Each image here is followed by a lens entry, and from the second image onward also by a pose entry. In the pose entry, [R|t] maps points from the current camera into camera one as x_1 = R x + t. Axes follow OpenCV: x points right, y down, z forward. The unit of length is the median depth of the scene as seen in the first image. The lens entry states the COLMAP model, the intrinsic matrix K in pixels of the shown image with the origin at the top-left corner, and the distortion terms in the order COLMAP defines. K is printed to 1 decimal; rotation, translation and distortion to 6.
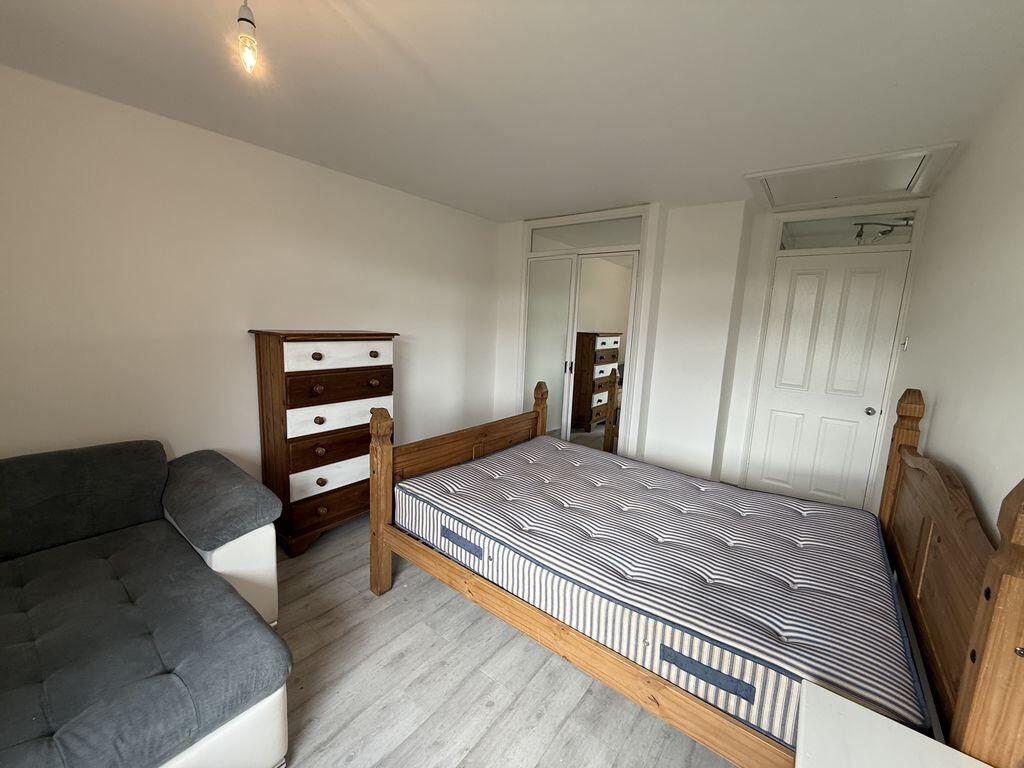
lens RADIAL K [[408.6, 0, 510.1], [0, 408.6, 382.7], [0, 0, 1]] dist [-0.000631, 0.000083]
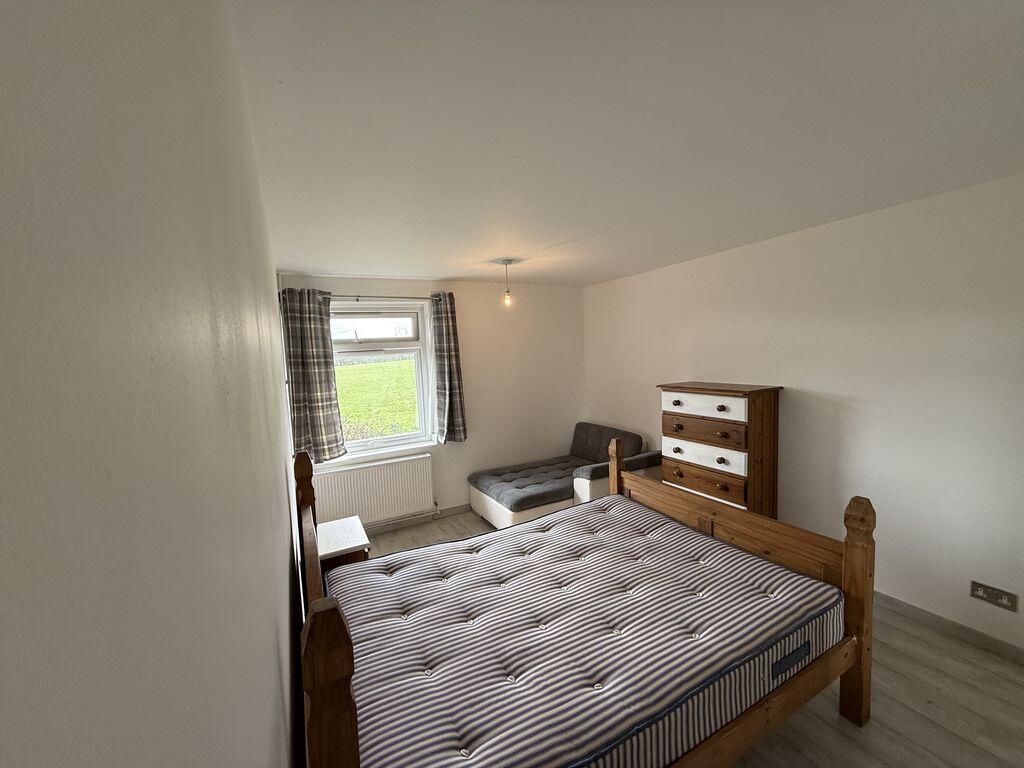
lens RADIAL K [[408.6, 0, 509.7], [0, 408.6, 380.3], [0, 0, 1]] dist [-0.000631, 0.000083]
pose [[-0.411662, 0.041755, -0.910379, 0.989925], [-0.113091, 0.988888, 0.096494, -0.205215], [0.904292, 0.142678, -0.402366, 1.013227]]
